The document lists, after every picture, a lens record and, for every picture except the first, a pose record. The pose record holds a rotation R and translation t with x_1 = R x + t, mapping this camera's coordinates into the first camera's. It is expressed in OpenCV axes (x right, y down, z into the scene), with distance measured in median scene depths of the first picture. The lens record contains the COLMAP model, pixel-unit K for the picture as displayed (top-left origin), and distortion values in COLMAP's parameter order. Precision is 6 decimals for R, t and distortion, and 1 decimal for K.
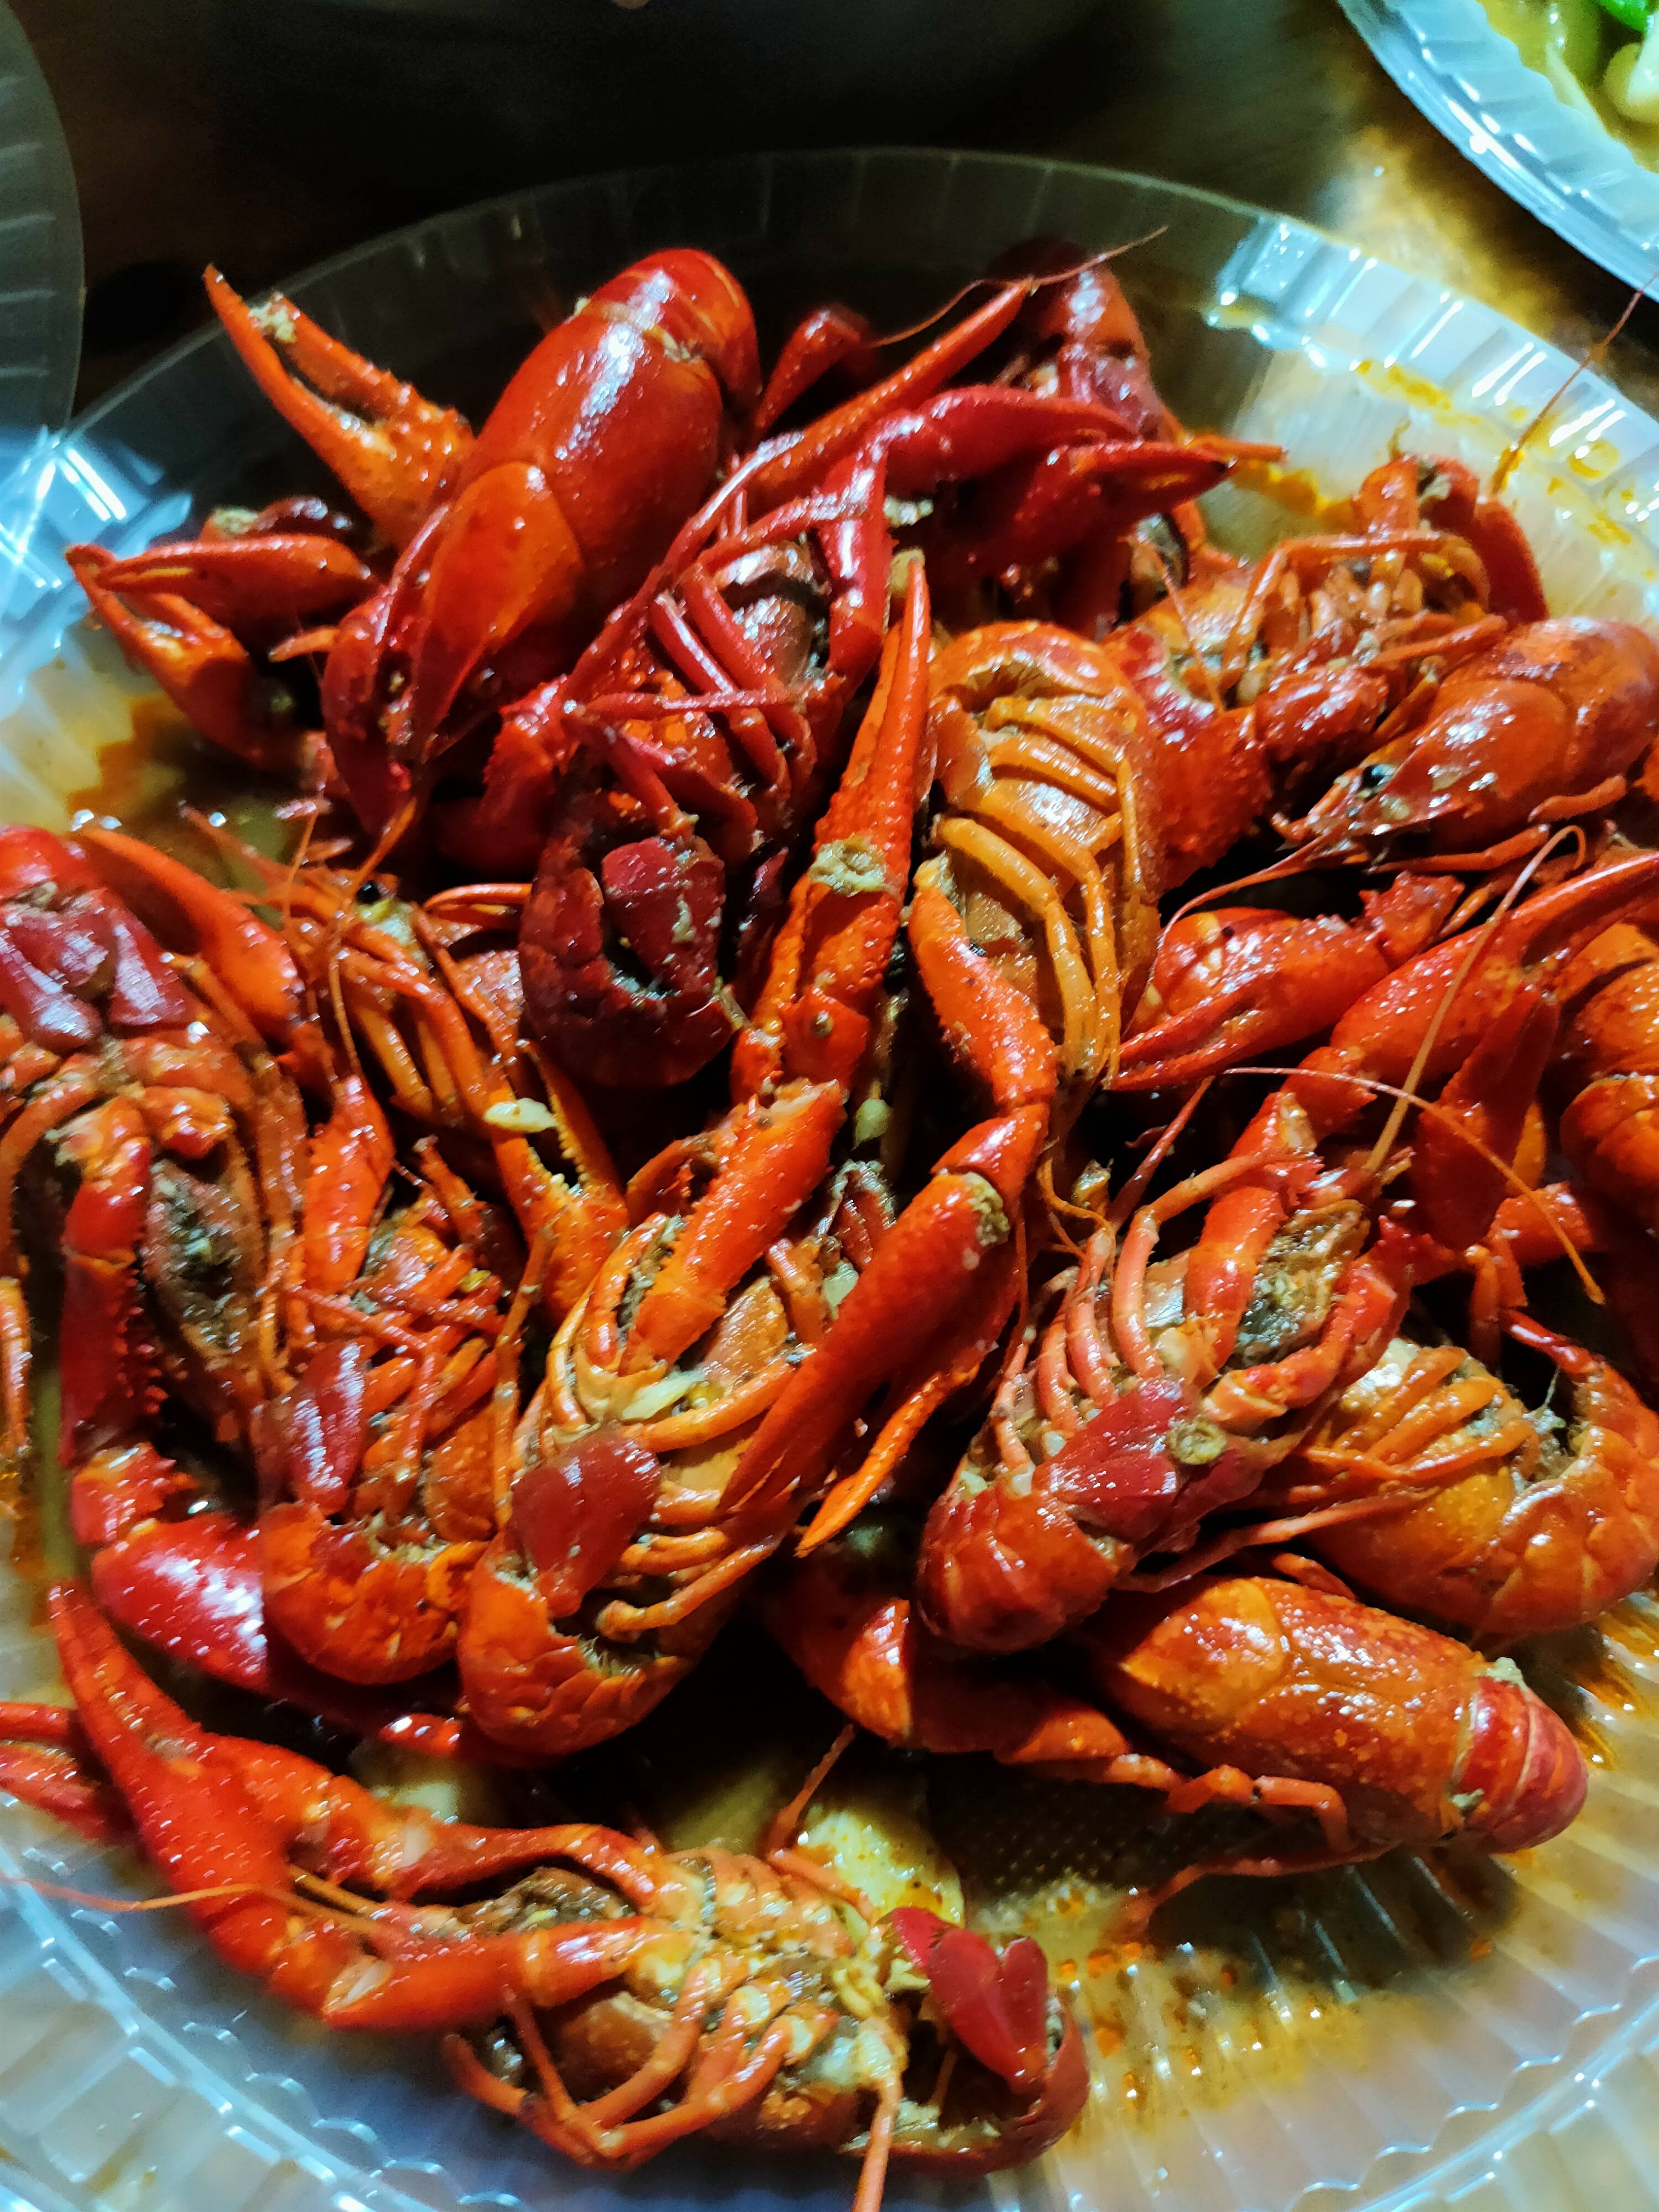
lens RADIAL K [[1718.4, 0, 829.5], [0, 1718.4, 1106.0], [0, 0, 1]] dist [-0.008119, -0.007040]
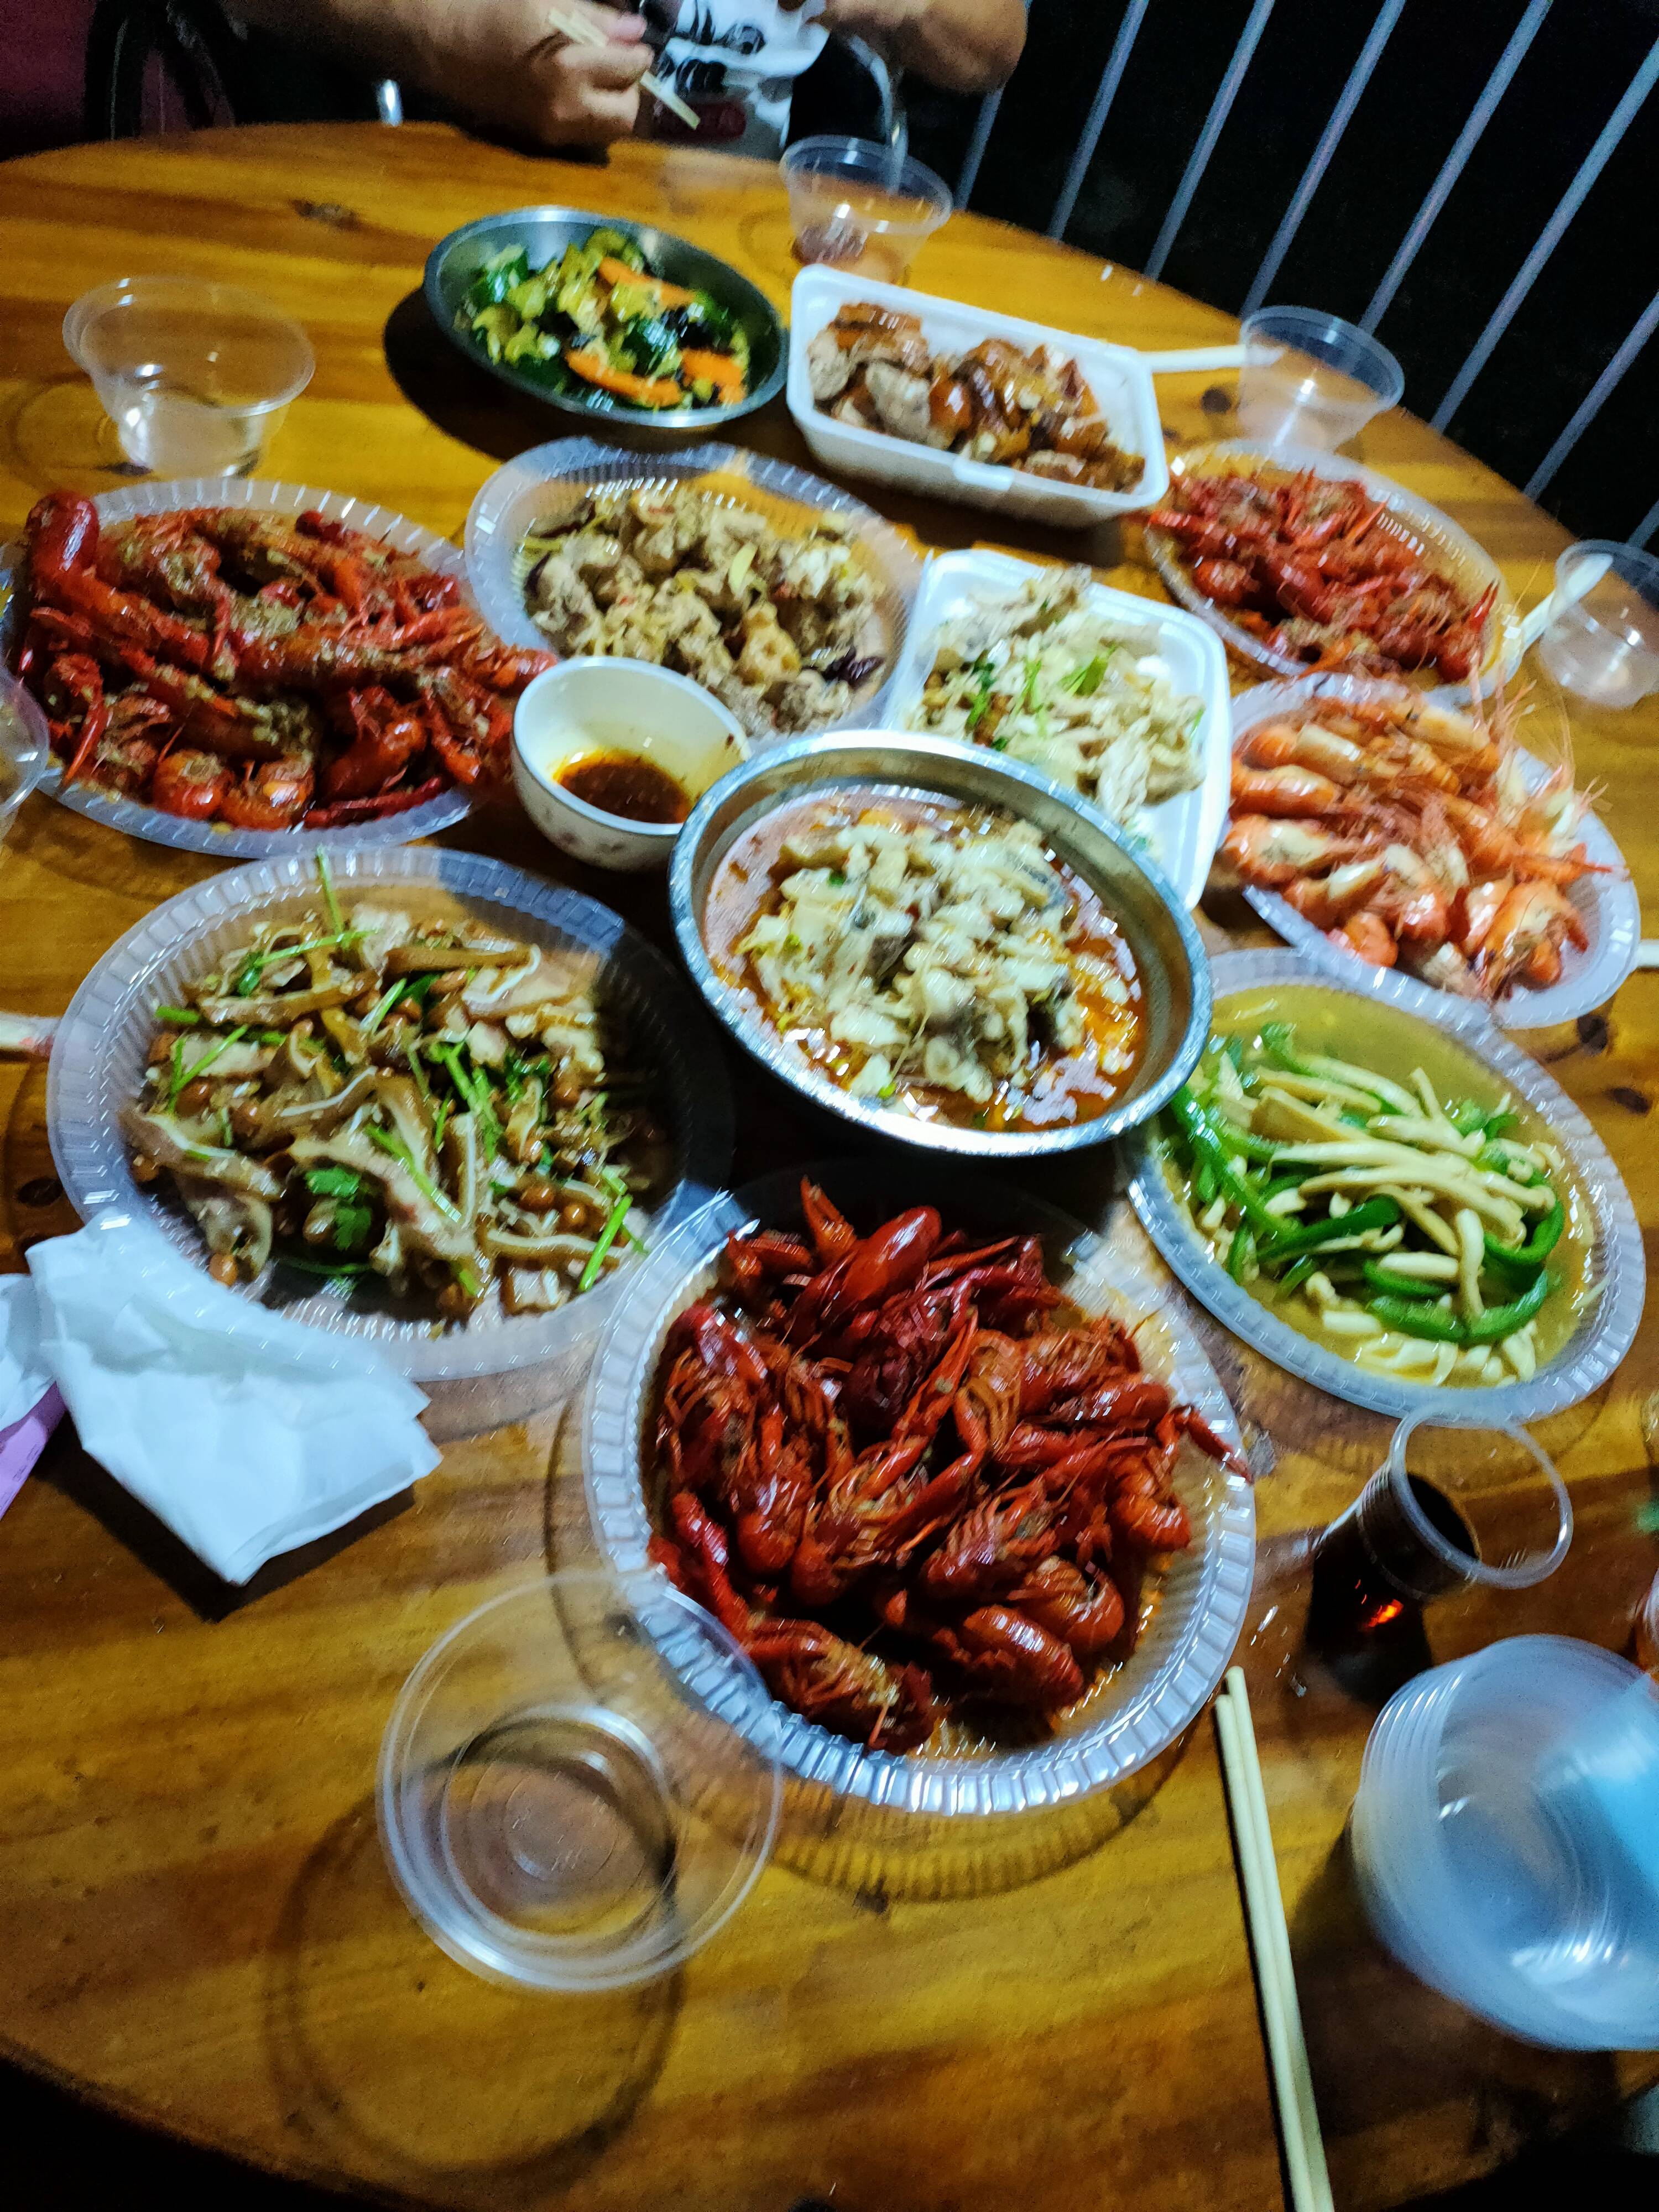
lens RADIAL K [[1773.5, 0, 829.5], [0, 1773.5, 1106.0], [0, 0, 1]] dist [0.079104, -0.001572]
pose [[0.954442, 0.287917, 0.078384, -0.680107], [-0.243632, 0.903578, -0.352405, 0.717221], [-0.172289, 0.317254, 0.932559, -2.687368]]
